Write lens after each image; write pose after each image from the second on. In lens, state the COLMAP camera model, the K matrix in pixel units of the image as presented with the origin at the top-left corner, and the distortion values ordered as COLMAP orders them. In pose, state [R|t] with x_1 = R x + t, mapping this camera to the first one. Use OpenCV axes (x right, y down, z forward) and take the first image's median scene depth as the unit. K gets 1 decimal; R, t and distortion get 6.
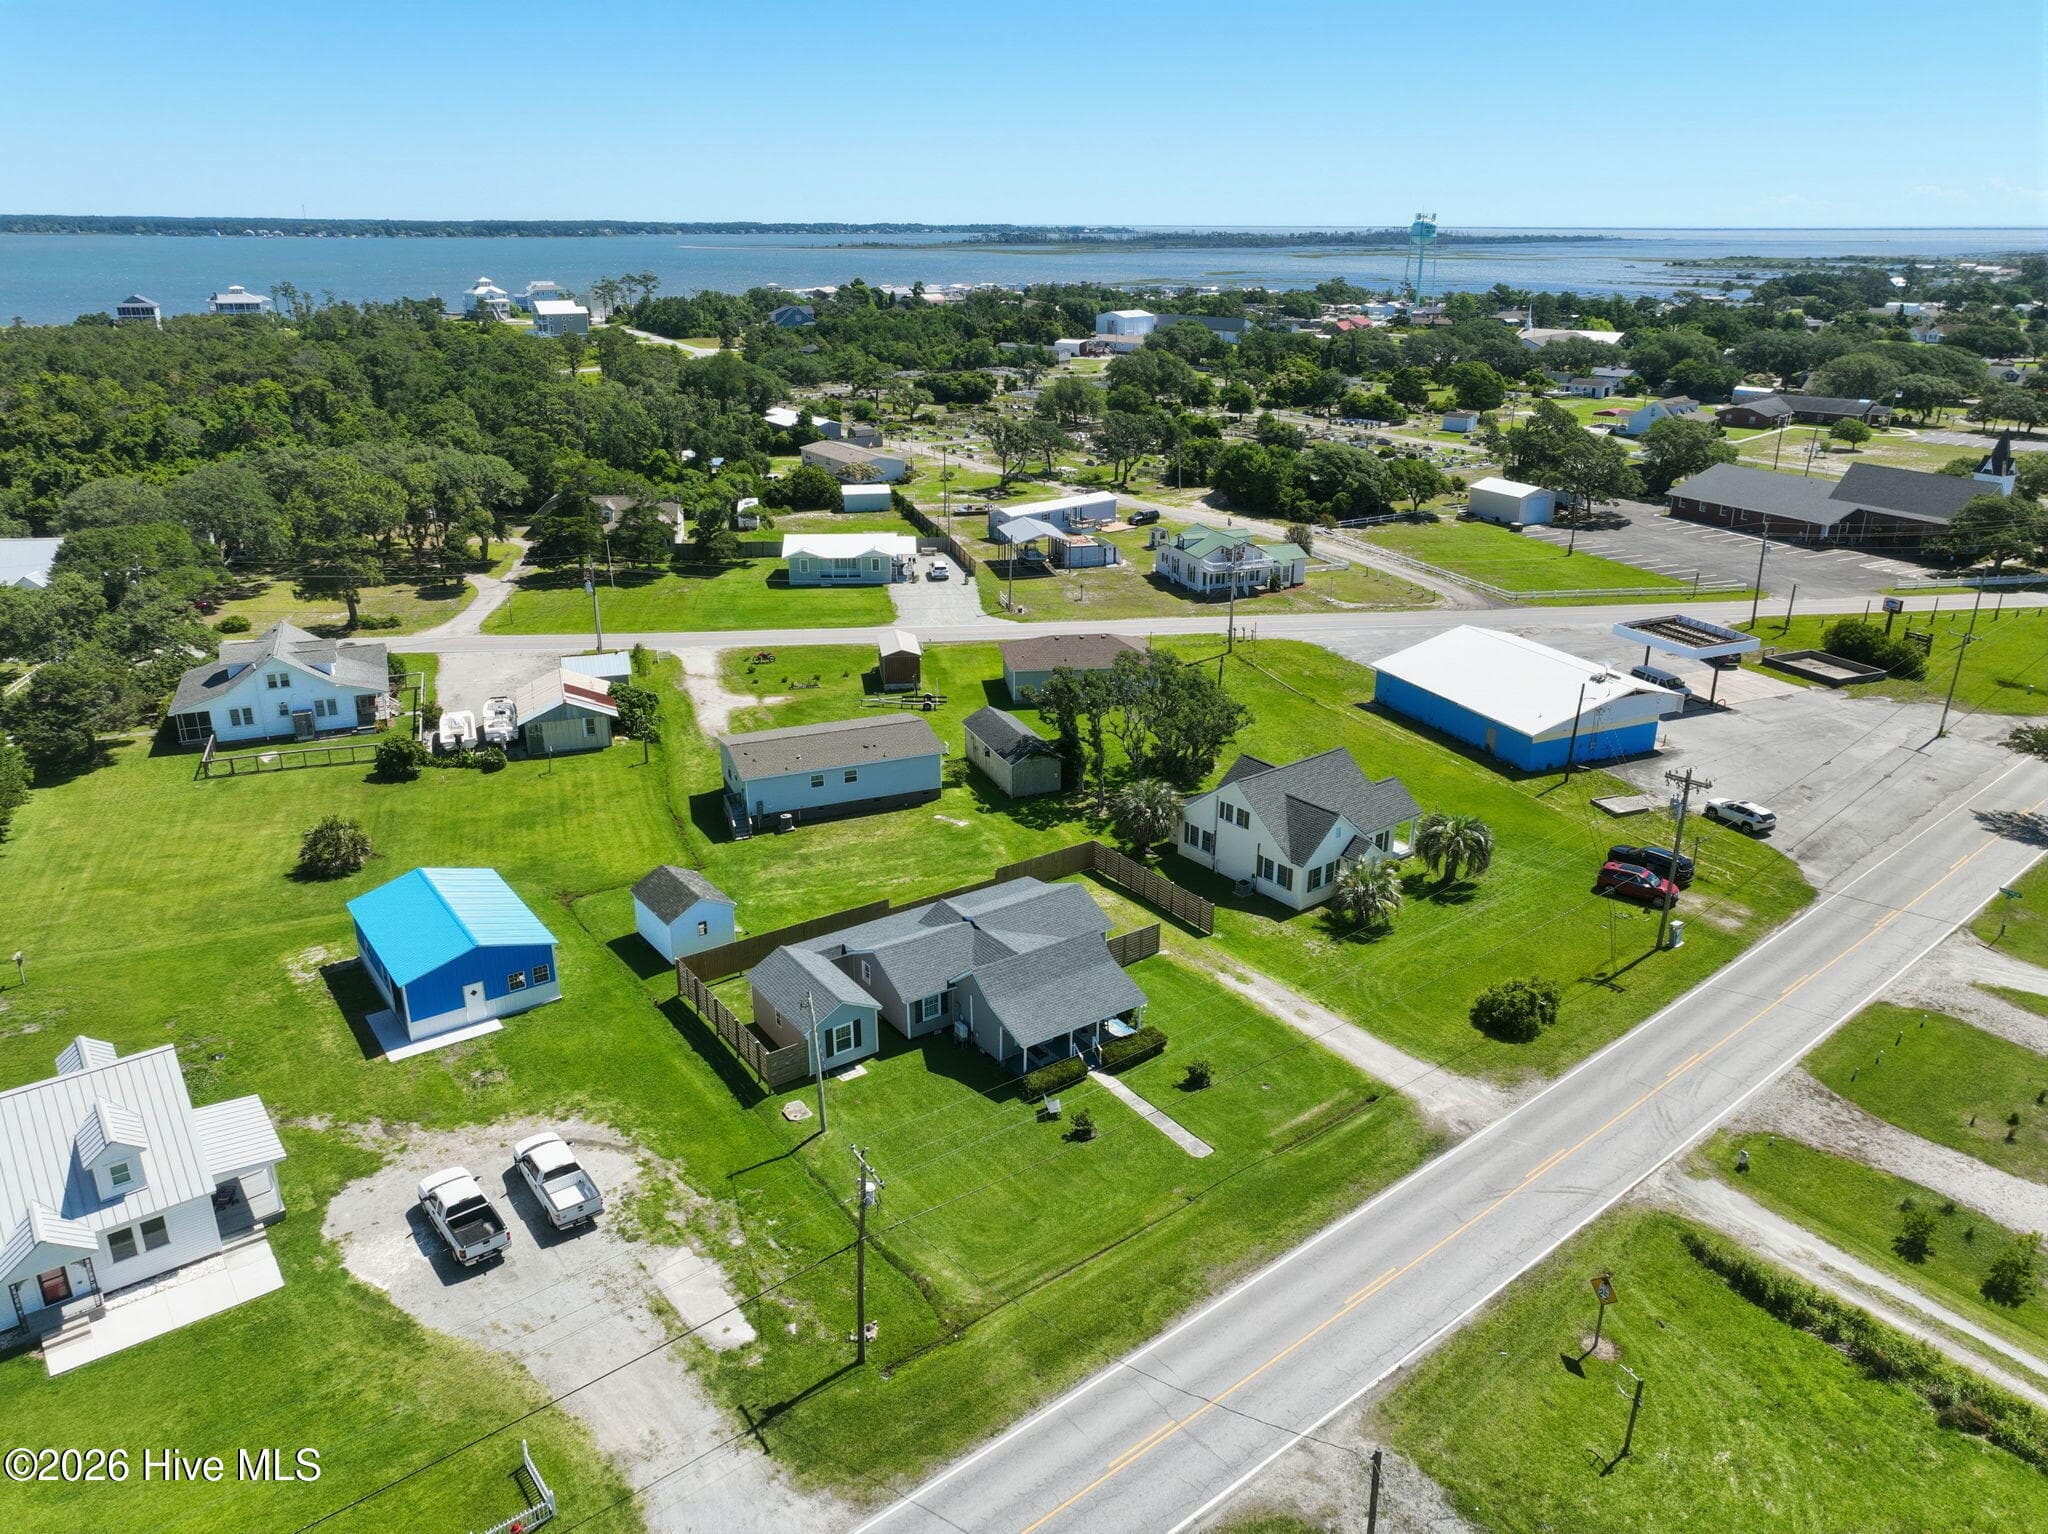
lens RADIAL K [[1435.5, 0, 1025.8], [0, 1435.5, 767.0], [0, 0, 1]] dist [0.001549, 0.013780]
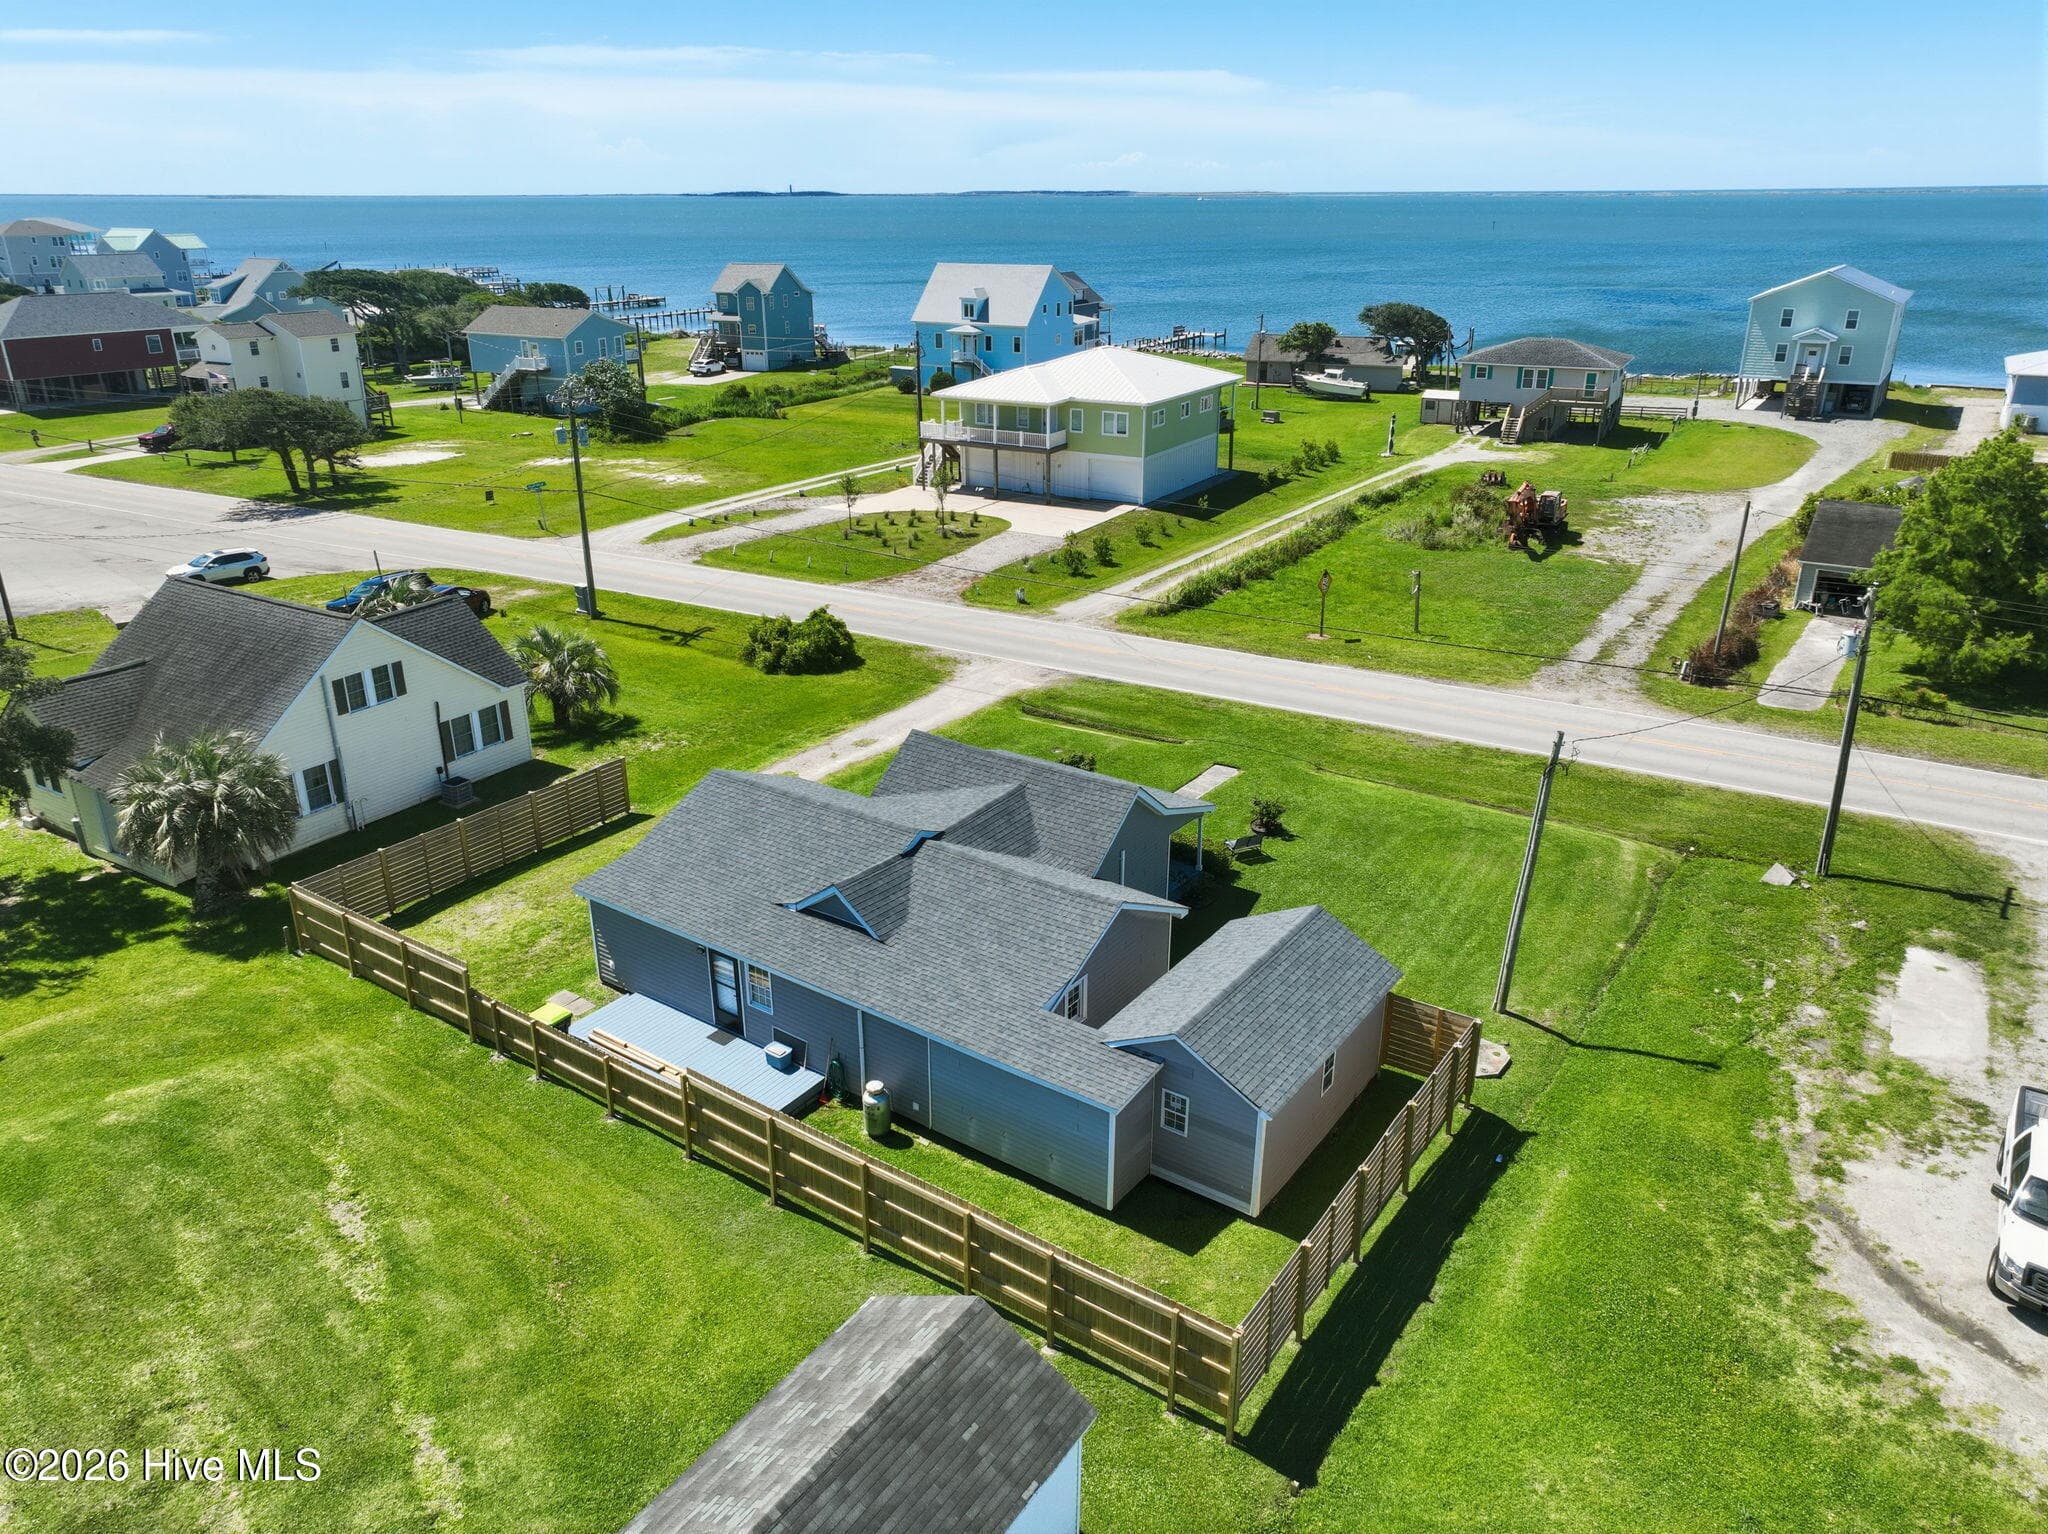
lens RADIAL K [[1435.5, 0, 1026.3], [0, 1435.5, 768.7], [0, 0, 1]] dist [0.001549, 0.013780]
pose [[-0.344728, -0.351576, 0.870378, -0.397814], [0.336547, 0.819283, 0.464232, -0.103492], [-0.876298, 0.452957, -0.164108, 0.920913]]
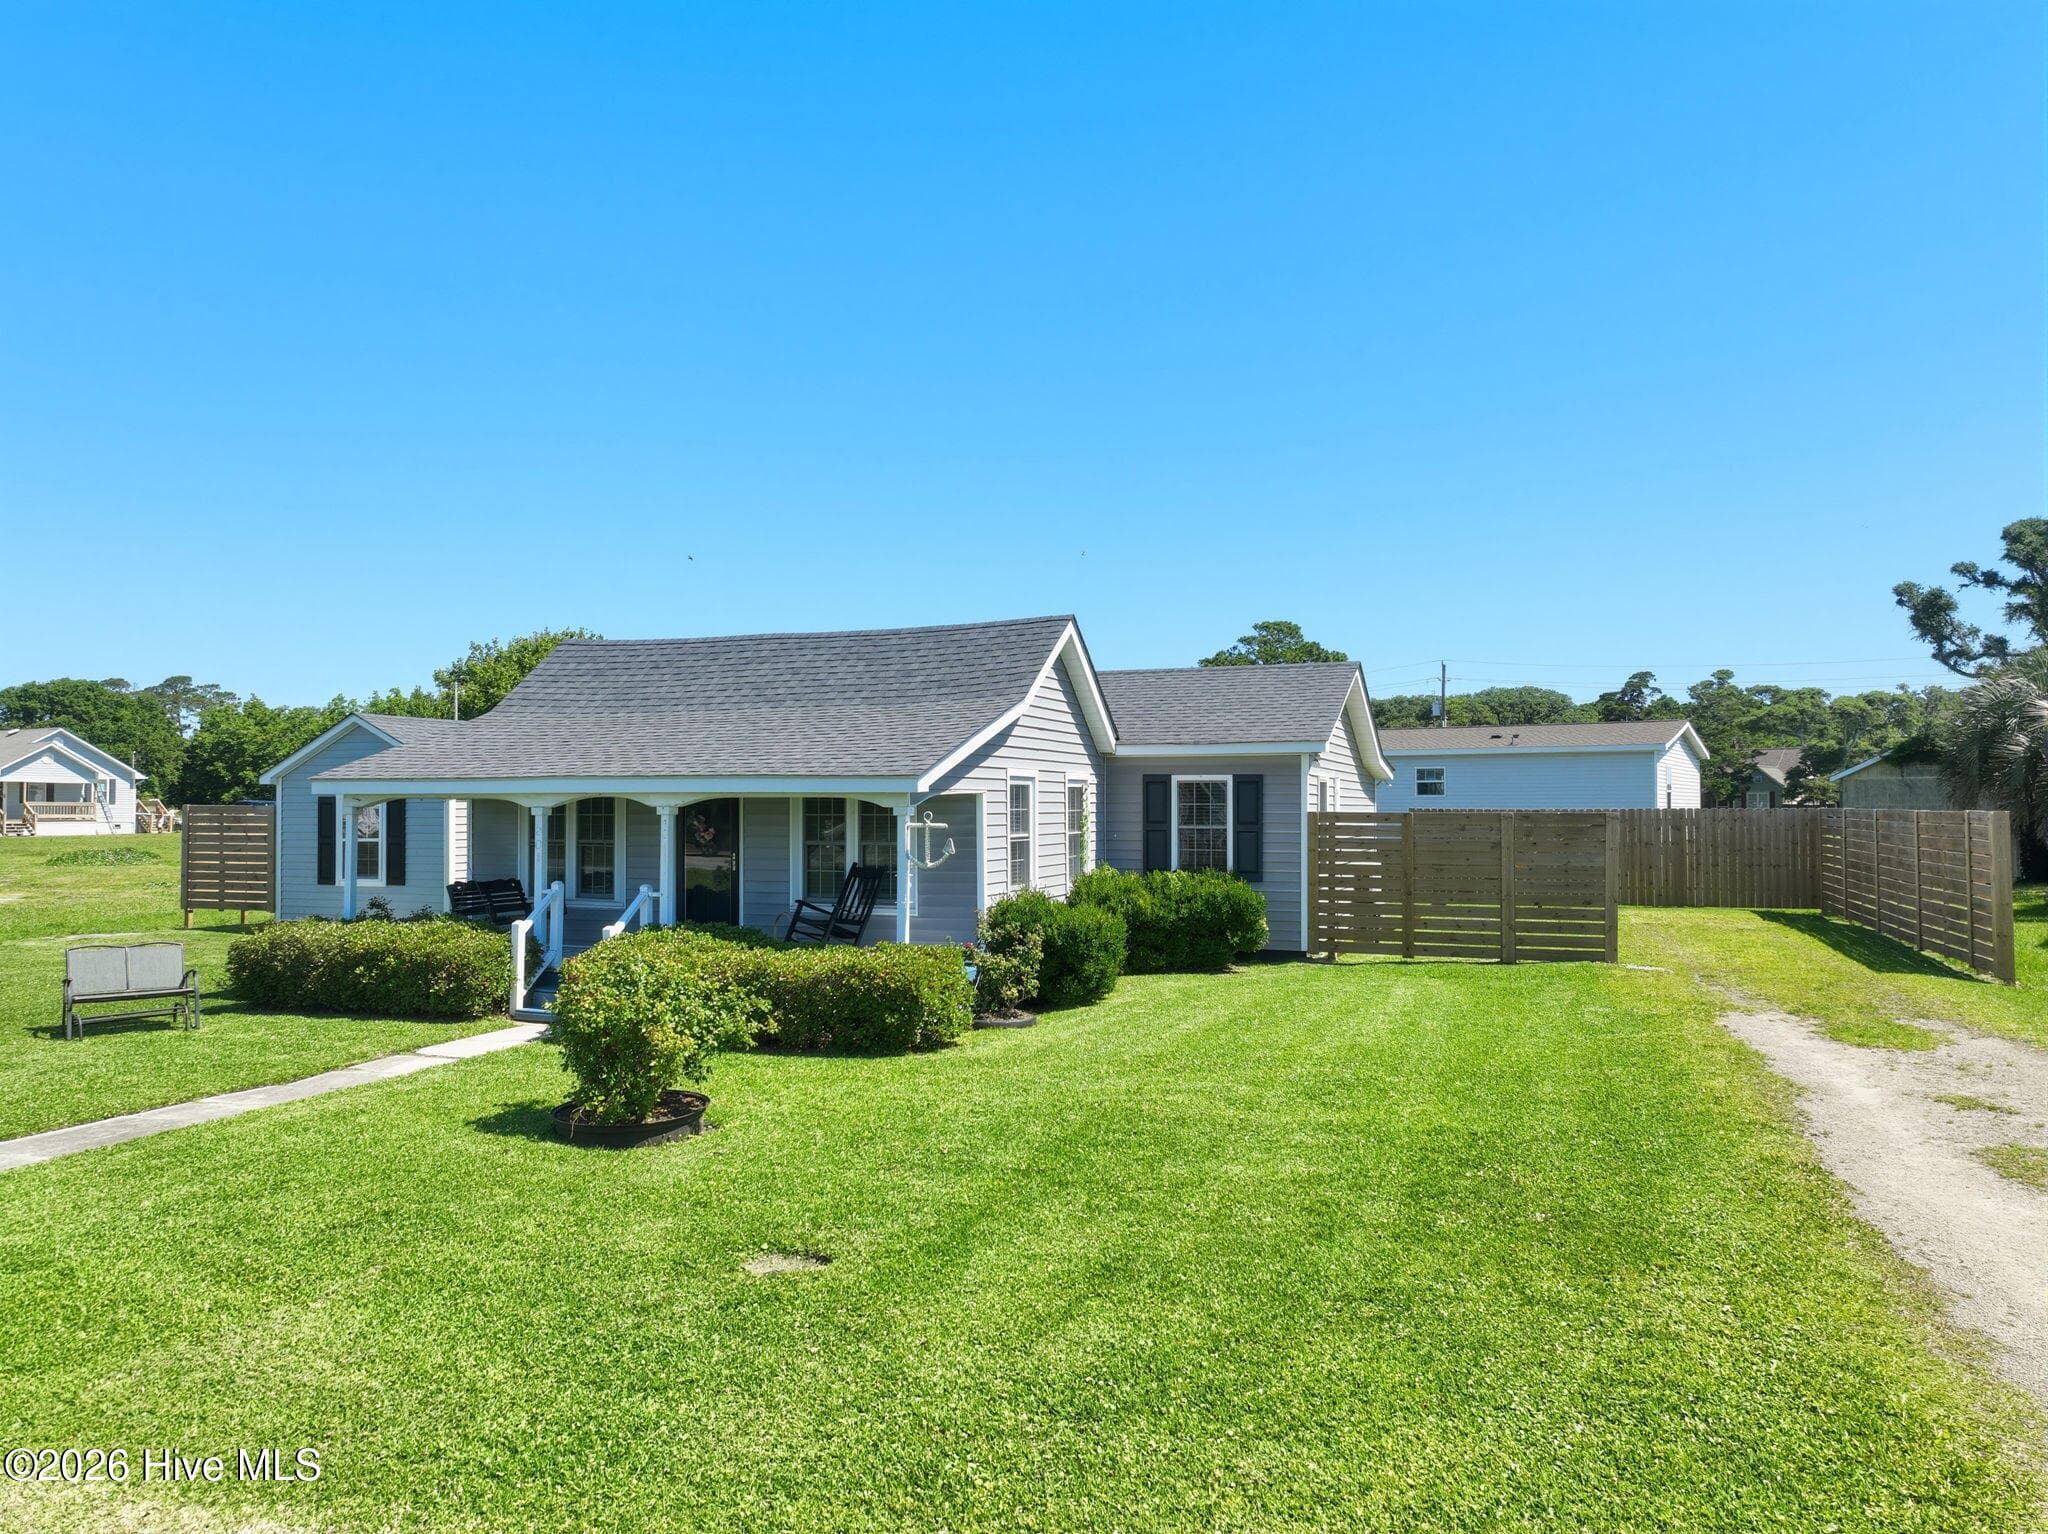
lens RADIAL K [[1435.5, 0, 1025.3], [0, 1435.5, 763.2], [0, 0, 1]] dist [0.001549, 0.013780]
pose [[0.569431, -0.028419, -0.821548, 0.208644], [-0.292939, 0.926776, -0.235100, 0.168656], [0.768072, 0.374537, 0.519410, 0.763955]]
